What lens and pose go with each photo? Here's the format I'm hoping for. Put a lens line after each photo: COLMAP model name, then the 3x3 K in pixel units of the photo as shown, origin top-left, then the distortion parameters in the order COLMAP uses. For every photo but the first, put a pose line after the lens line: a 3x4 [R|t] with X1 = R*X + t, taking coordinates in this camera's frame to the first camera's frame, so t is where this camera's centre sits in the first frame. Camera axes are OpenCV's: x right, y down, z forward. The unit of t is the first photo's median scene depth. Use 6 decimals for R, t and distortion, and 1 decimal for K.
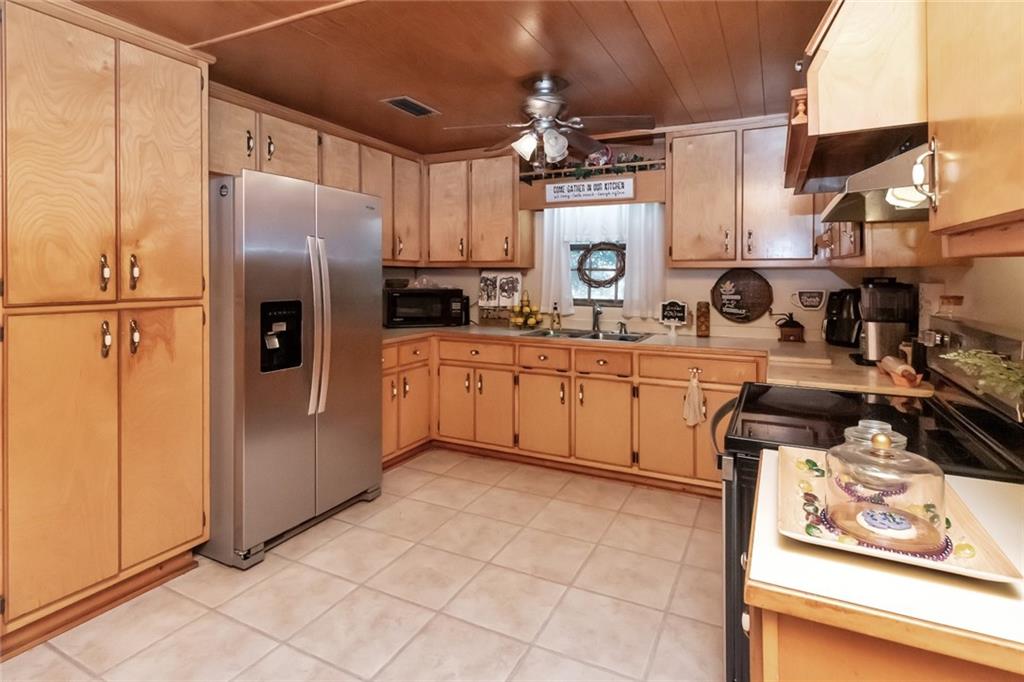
lens RADIAL K [[509.2, 0, 544.2], [0, 509.2, 309.0], [0, 0, 1]] dist [0.001774, -0.000081]
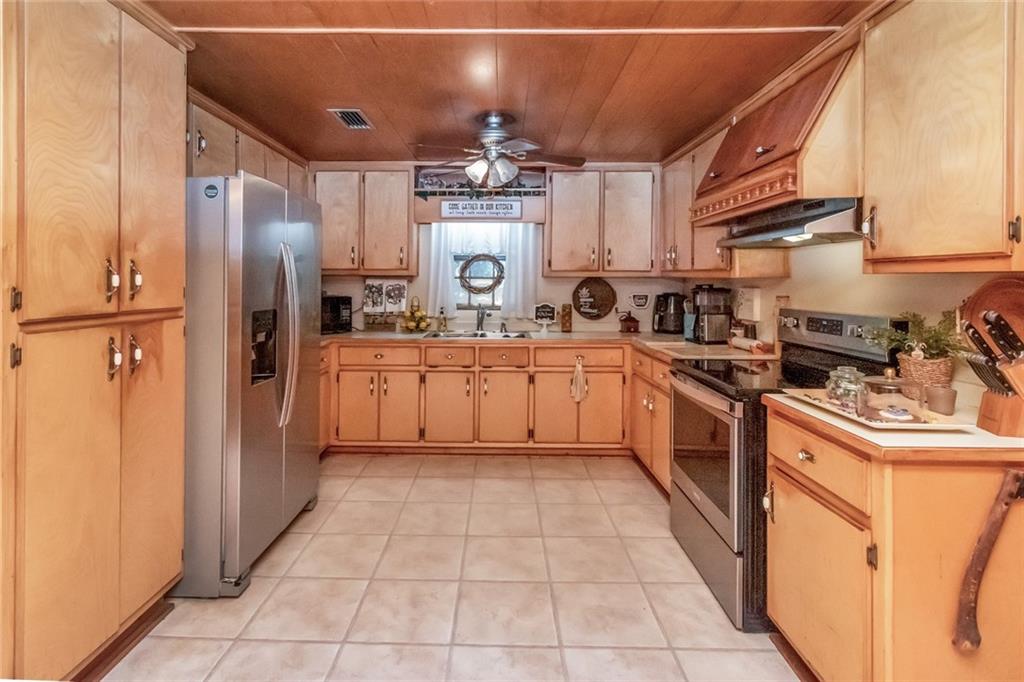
lens RADIAL K [[472.1, 0, 513.5], [0, 472.1, 317.8], [0, 0, 1]] dist [-0.001289, -0.000161]
pose [[0.908834, -0.030994, 0.416005, -0.306839], [0.027233, 0.999517, 0.014974, -0.000994], [-0.416268, -0.002280, 0.909239, -0.001428]]
